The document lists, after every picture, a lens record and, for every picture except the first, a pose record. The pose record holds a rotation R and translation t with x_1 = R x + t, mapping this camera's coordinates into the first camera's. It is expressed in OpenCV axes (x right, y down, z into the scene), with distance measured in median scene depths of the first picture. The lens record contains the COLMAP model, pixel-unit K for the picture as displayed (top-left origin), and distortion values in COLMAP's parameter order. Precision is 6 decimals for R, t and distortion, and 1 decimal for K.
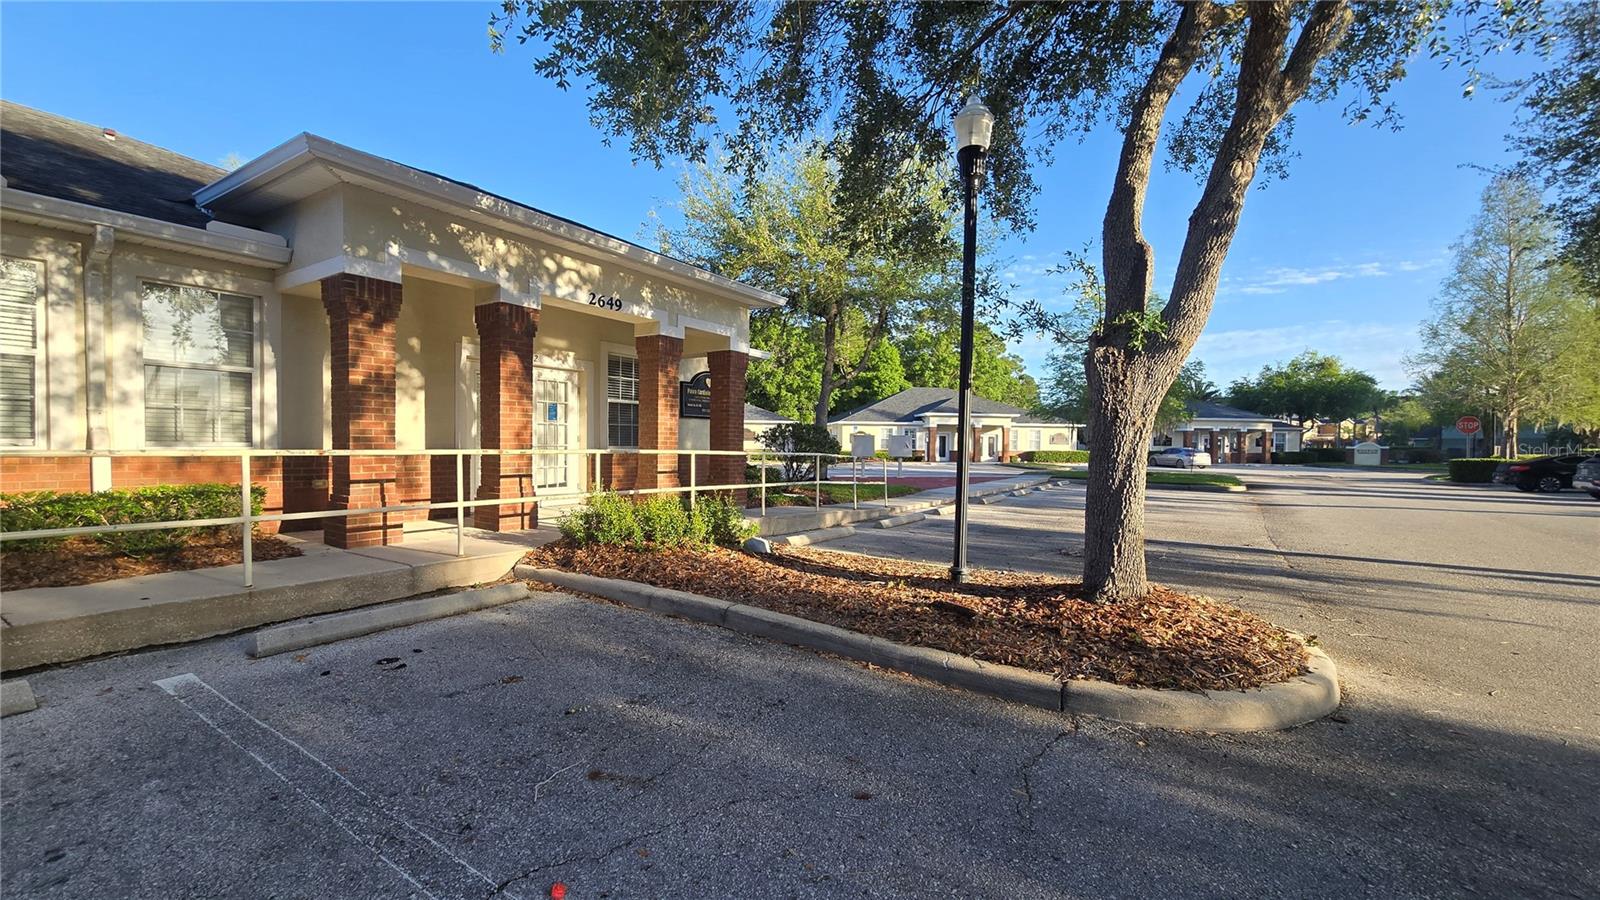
lens RADIAL K [[654.3, 0, 787.7], [0, 654.3, 461.3], [0, 0, 1]] dist [-0.009088, 0.005928]
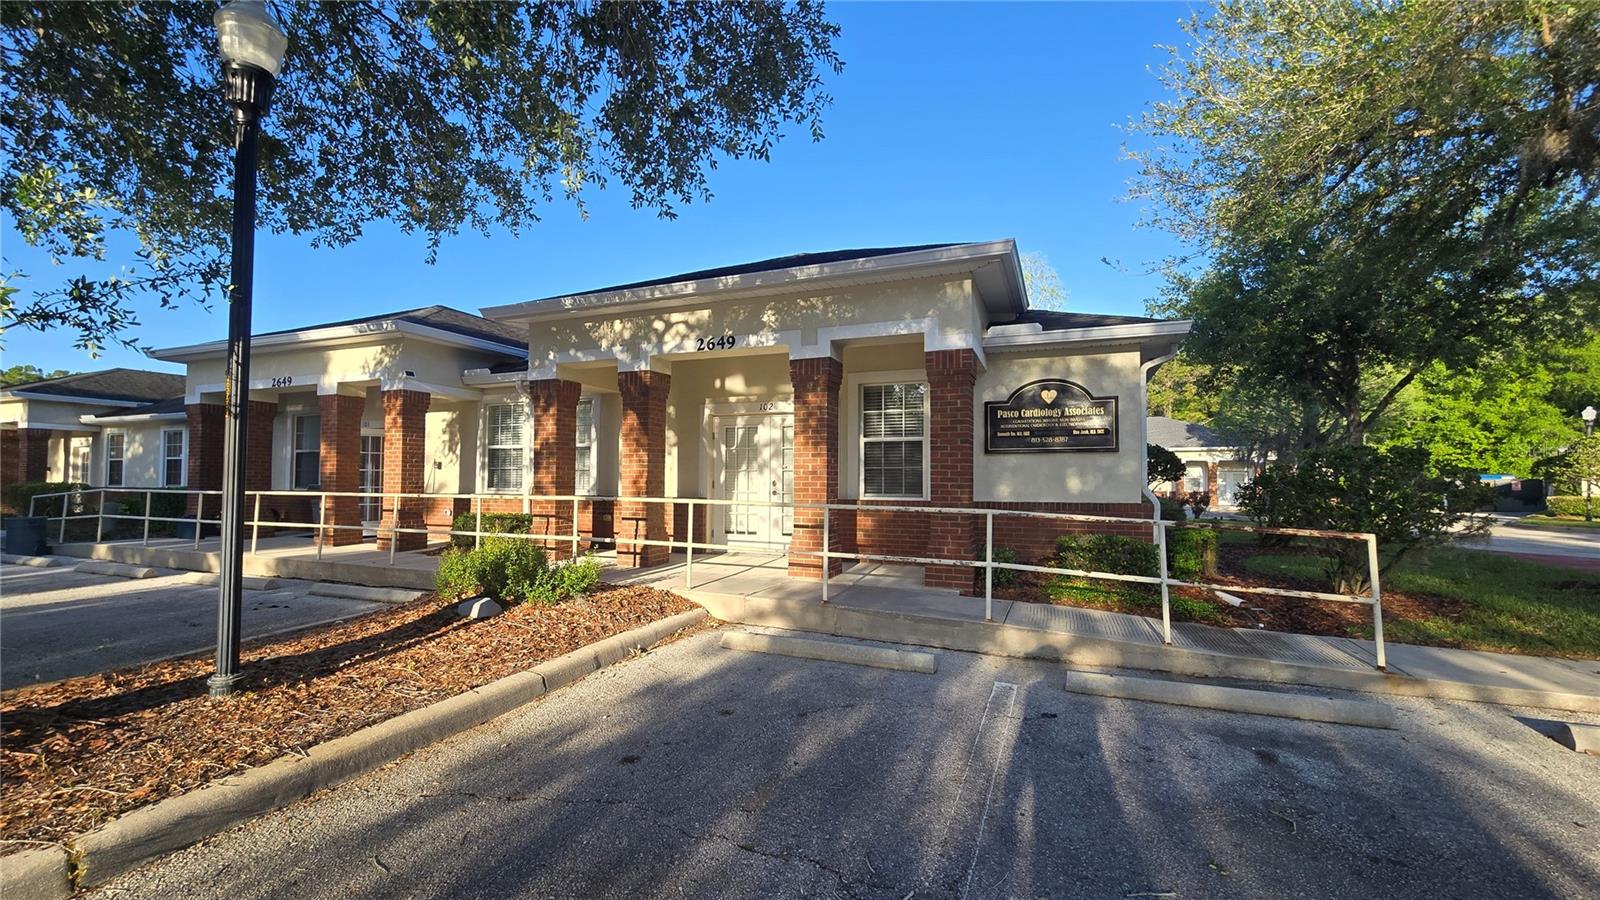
lens RADIAL K [[654.3, 0, 787.7], [0, 654.3, 461.3], [0, 0, 1]] dist [-0.009088, 0.005928]
pose [[0.189151, -0.041480, -0.981071, 0.790256], [-0.027542, 0.998490, -0.047526, -0.031916], [0.981562, 0.036010, 0.187723, 1.088884]]
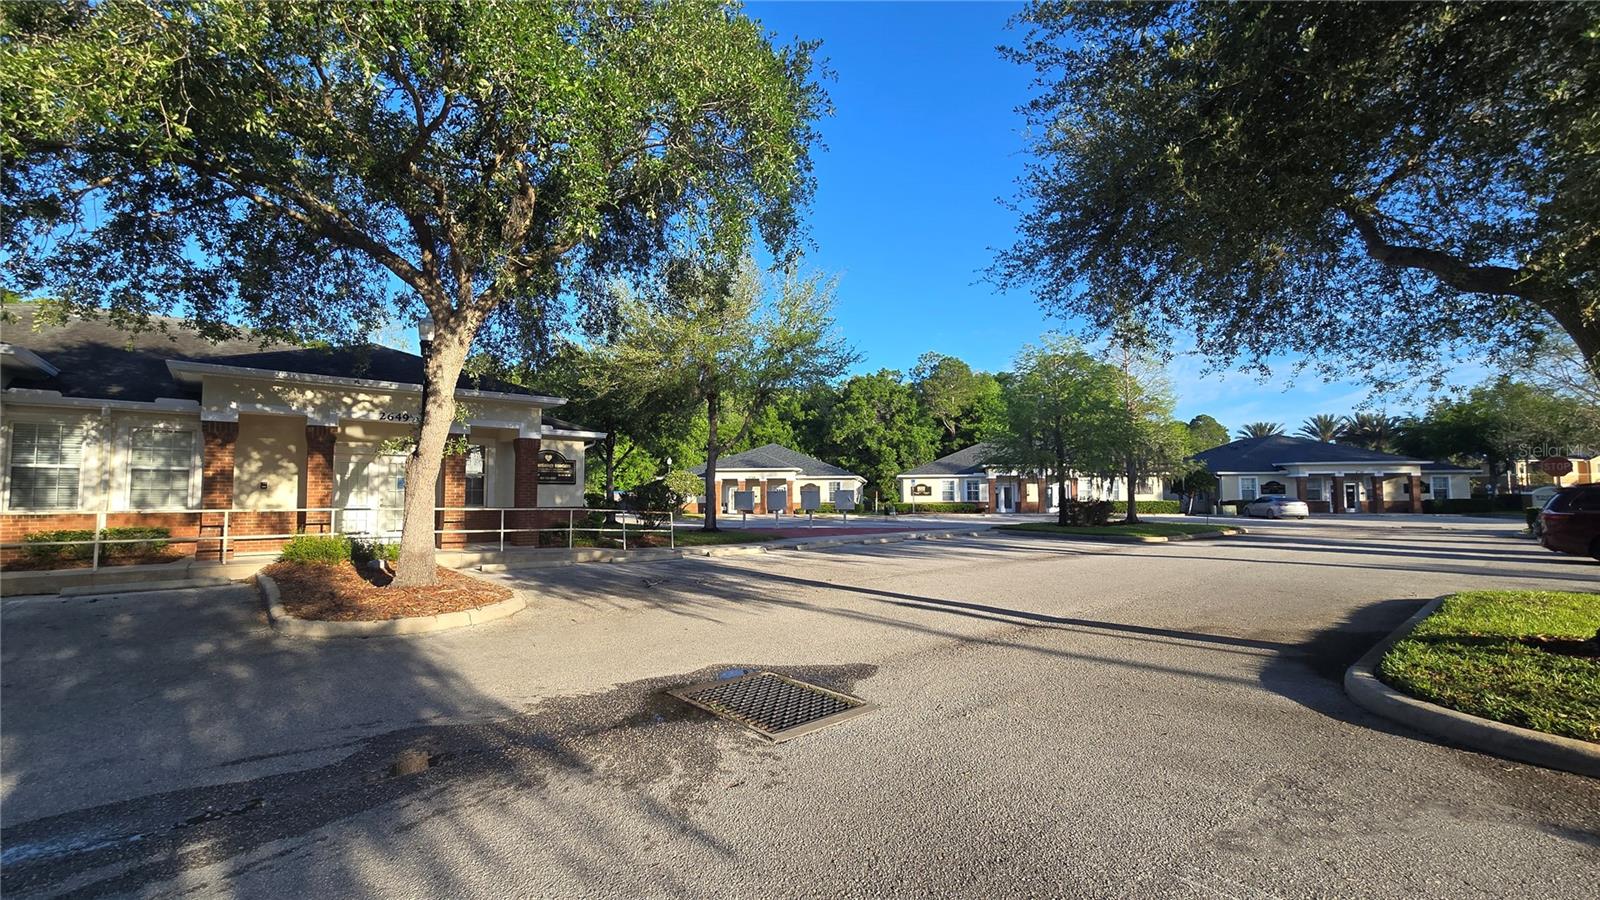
lens RADIAL K [[654.3, 0, 787.7], [0, 654.3, 461.3], [0, 0, 1]] dist [-0.009088, 0.005928]
pose [[0.960463, -0.028191, -0.276977, 1.298248], [0.005808, 0.996673, -0.081303, 0.003648], [0.278347, 0.076480, 0.957431, -0.322783]]
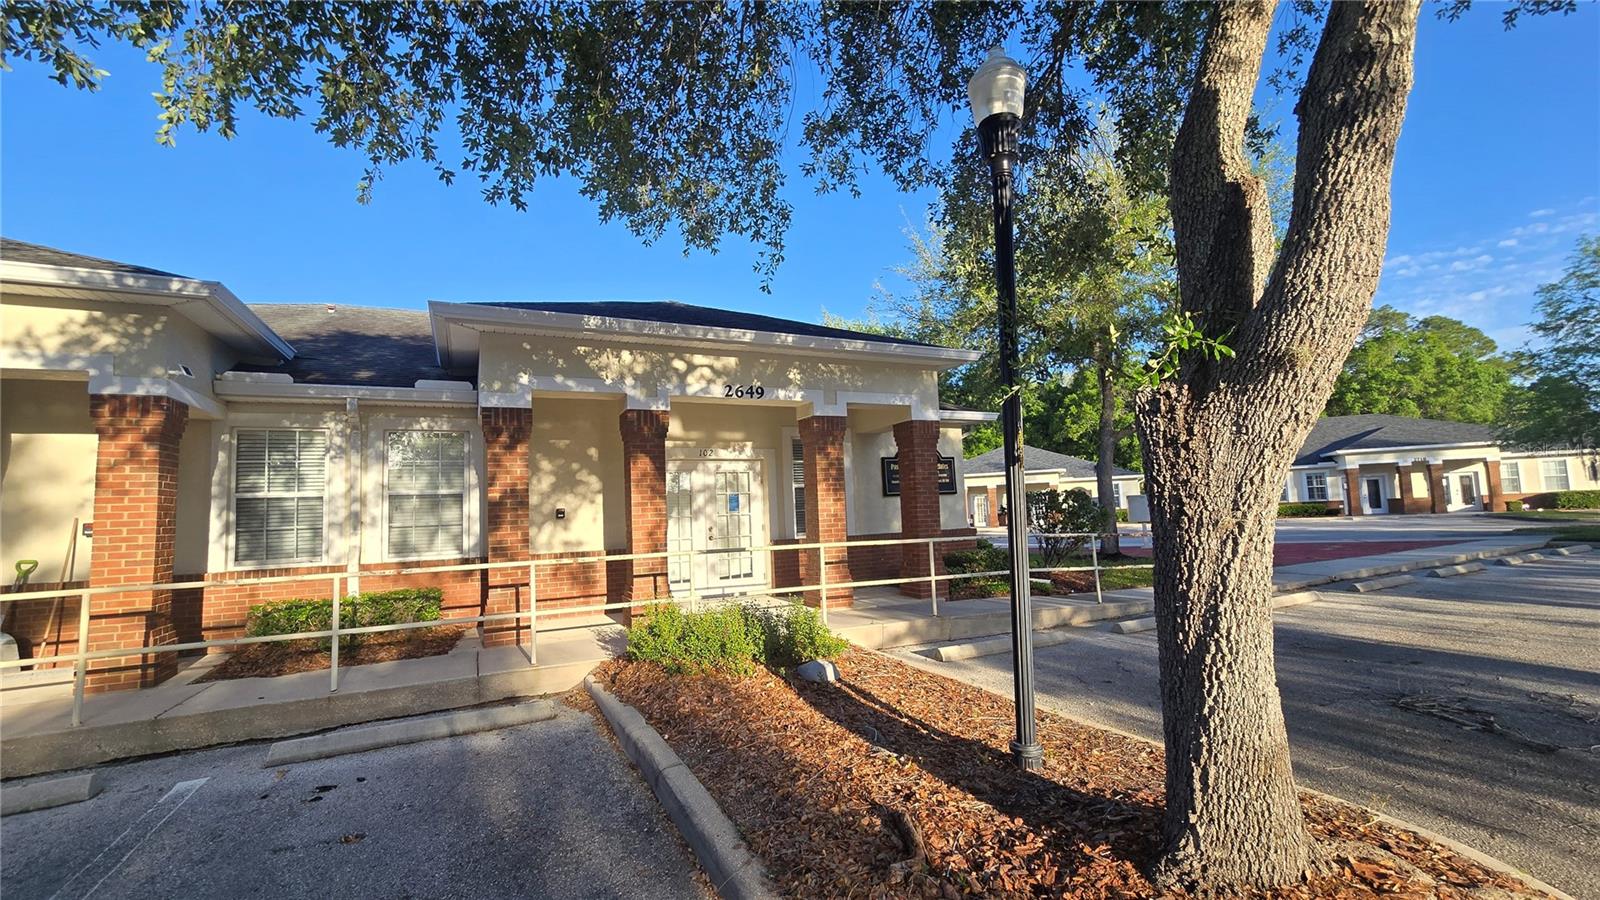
lens RADIAL K [[654.3, 0, 787.7], [0, 654.3, 461.3], [0, 0, 1]] dist [-0.009088, 0.005928]
pose [[0.858166, -0.085227, -0.506248, 0.309002], [0.036534, 0.993762, -0.105370, -0.039903], [0.512070, 0.071930, 0.855927, 0.236816]]
